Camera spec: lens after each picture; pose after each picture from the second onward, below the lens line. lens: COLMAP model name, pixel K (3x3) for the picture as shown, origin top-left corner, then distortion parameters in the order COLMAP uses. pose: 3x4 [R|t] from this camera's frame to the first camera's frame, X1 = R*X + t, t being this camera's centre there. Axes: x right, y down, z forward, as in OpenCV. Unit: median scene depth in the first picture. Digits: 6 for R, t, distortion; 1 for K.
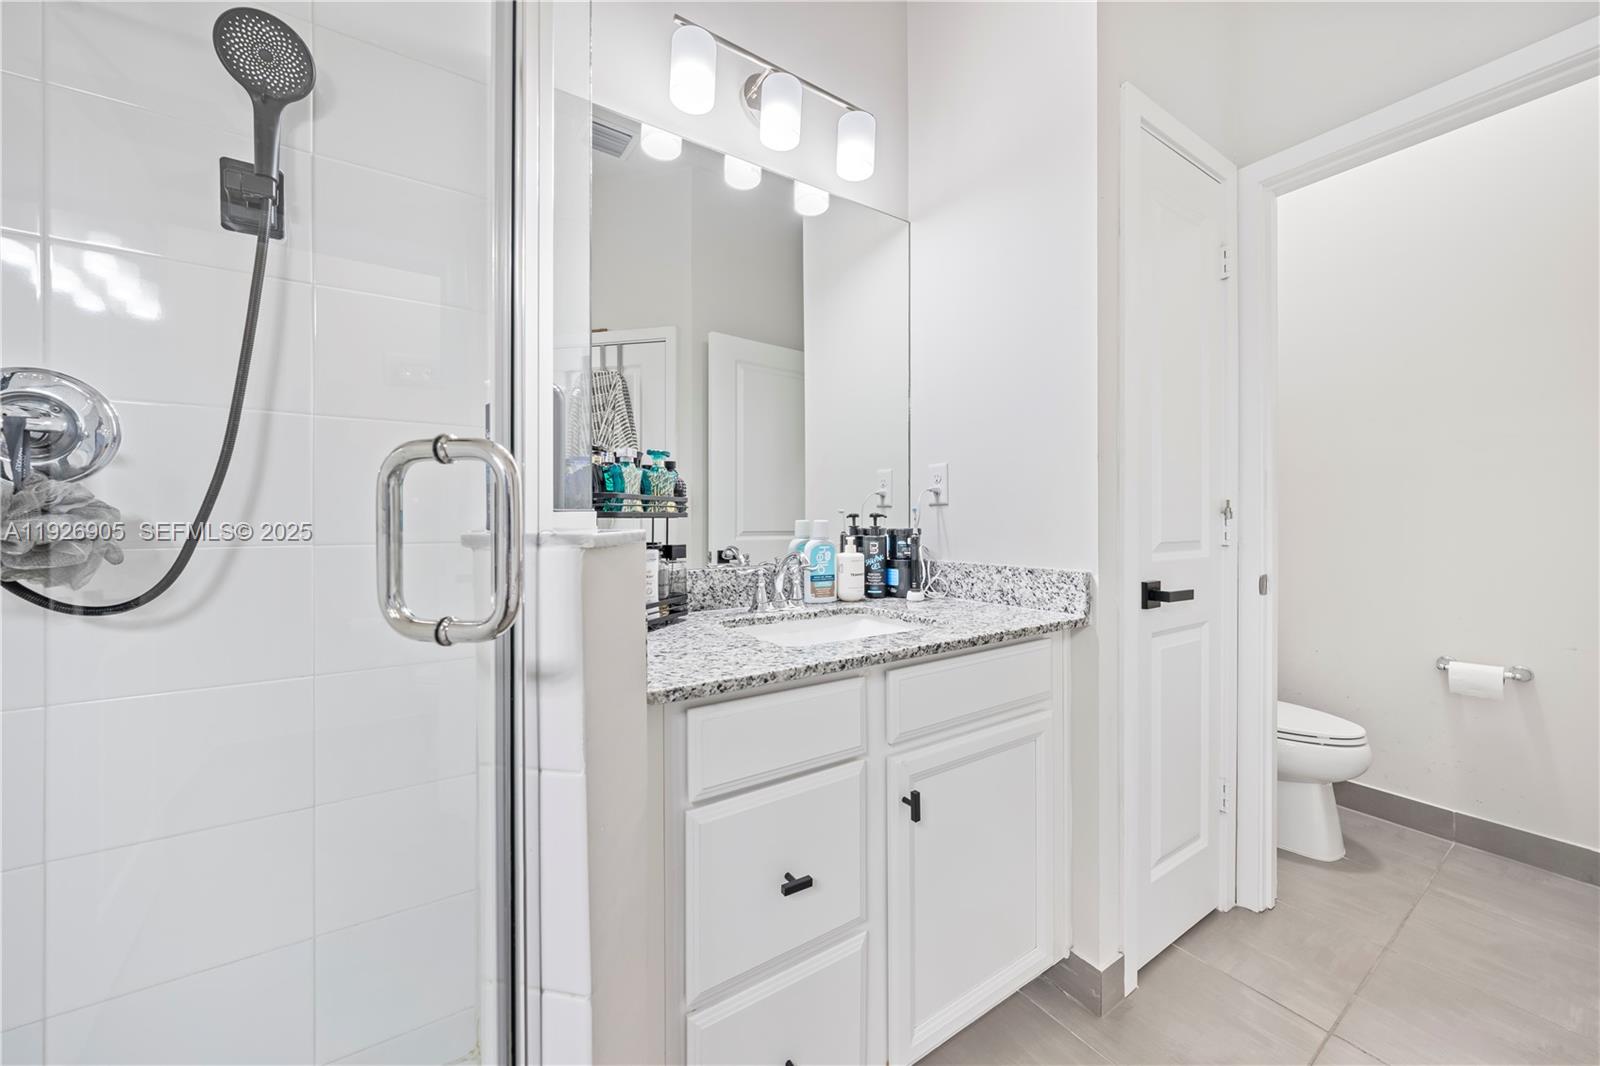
lens RADIAL K [[571.3, 0, 793.7], [0, 571.3, 527.7], [0, 0, 1]] dist [-0.002848, -0.000237]
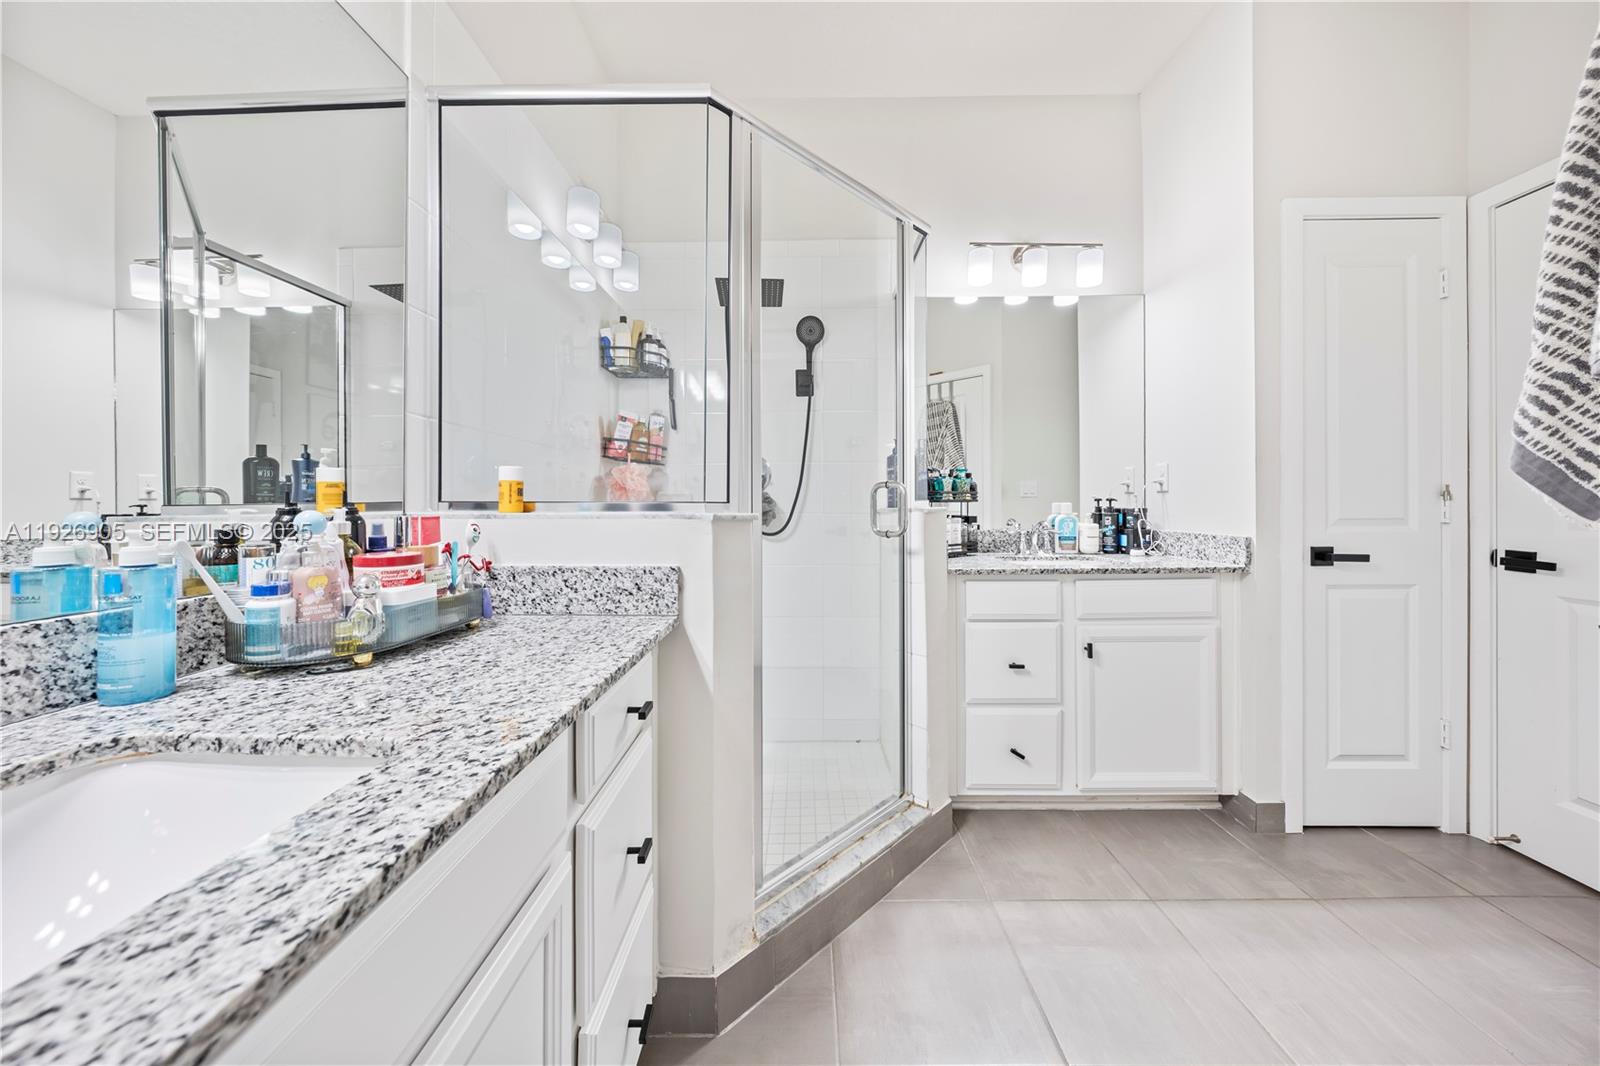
lens RADIAL K [[556.0, 0, 796.5], [0, 556.0, 507.5], [0, 0, 1]] dist [-0.001316, 0.001011]
pose [[0.833902, 0.000918, -0.551911, 0.302803], [-0.002956, 0.999992, -0.002802, 0.007258], [0.551904, 0.003968, 0.833898, -0.802097]]
